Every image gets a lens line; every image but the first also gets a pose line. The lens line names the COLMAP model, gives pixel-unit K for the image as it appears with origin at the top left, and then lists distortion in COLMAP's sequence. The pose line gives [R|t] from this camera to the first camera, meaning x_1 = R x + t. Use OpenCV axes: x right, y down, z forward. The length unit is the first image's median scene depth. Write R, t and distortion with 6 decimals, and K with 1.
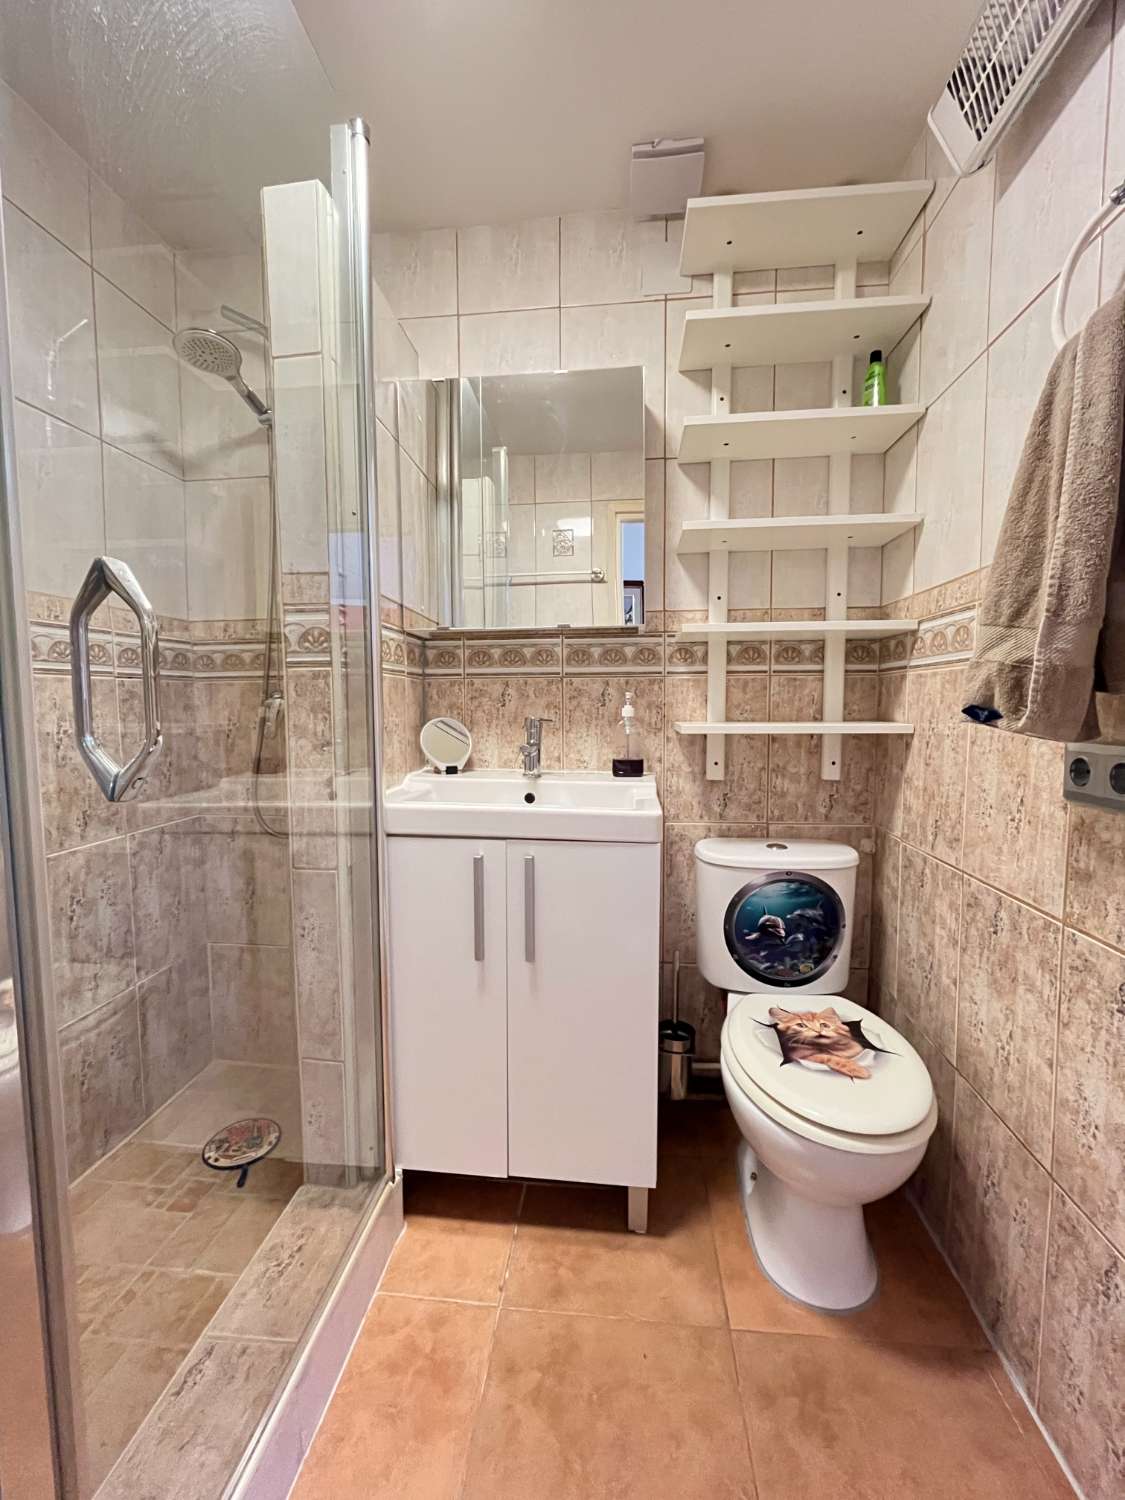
lens RADIAL K [[611.0, 0, 562.9], [0, 611.0, 749.7], [0, 0, 1]] dist [-0.002590, -0.000471]
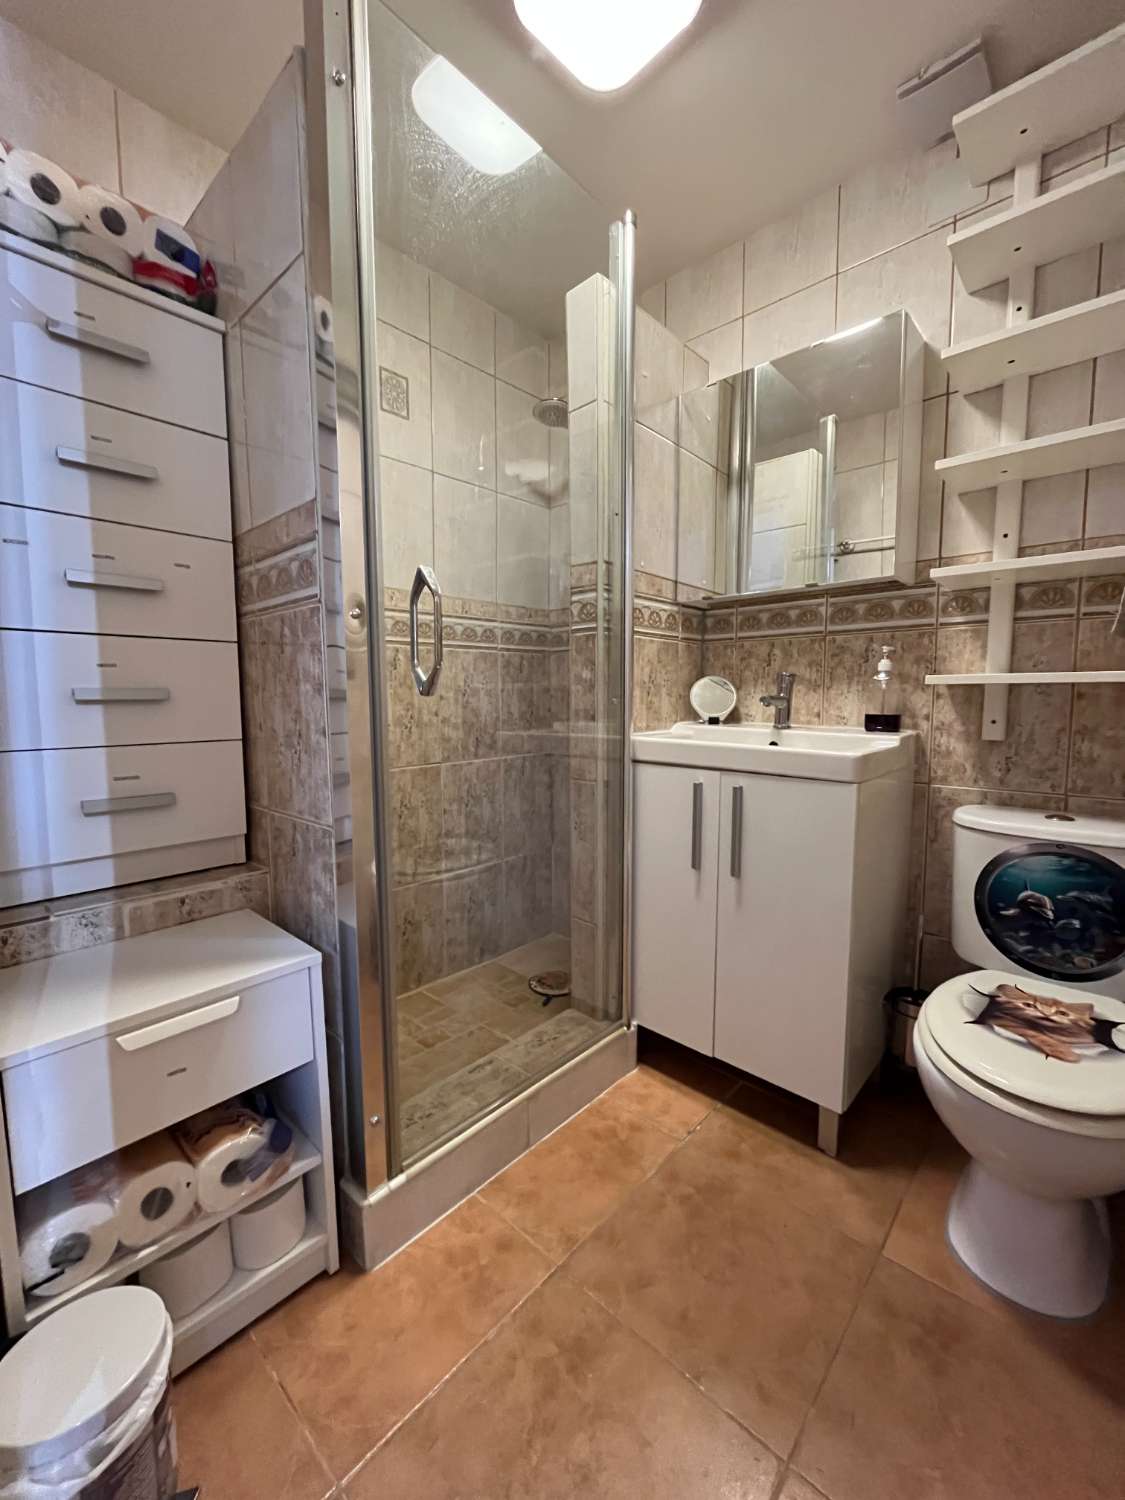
lens RADIAL K [[611.0, 0, 561.8], [0, 611.0, 751.8], [0, 0, 1]] dist [-0.002590, -0.000471]
pose [[0.799930, 0.058761, -0.597210, 0.309593], [-0.046554, 0.998272, 0.035866, 0.070424], [0.598285, -0.000888, 0.801283, -0.111028]]
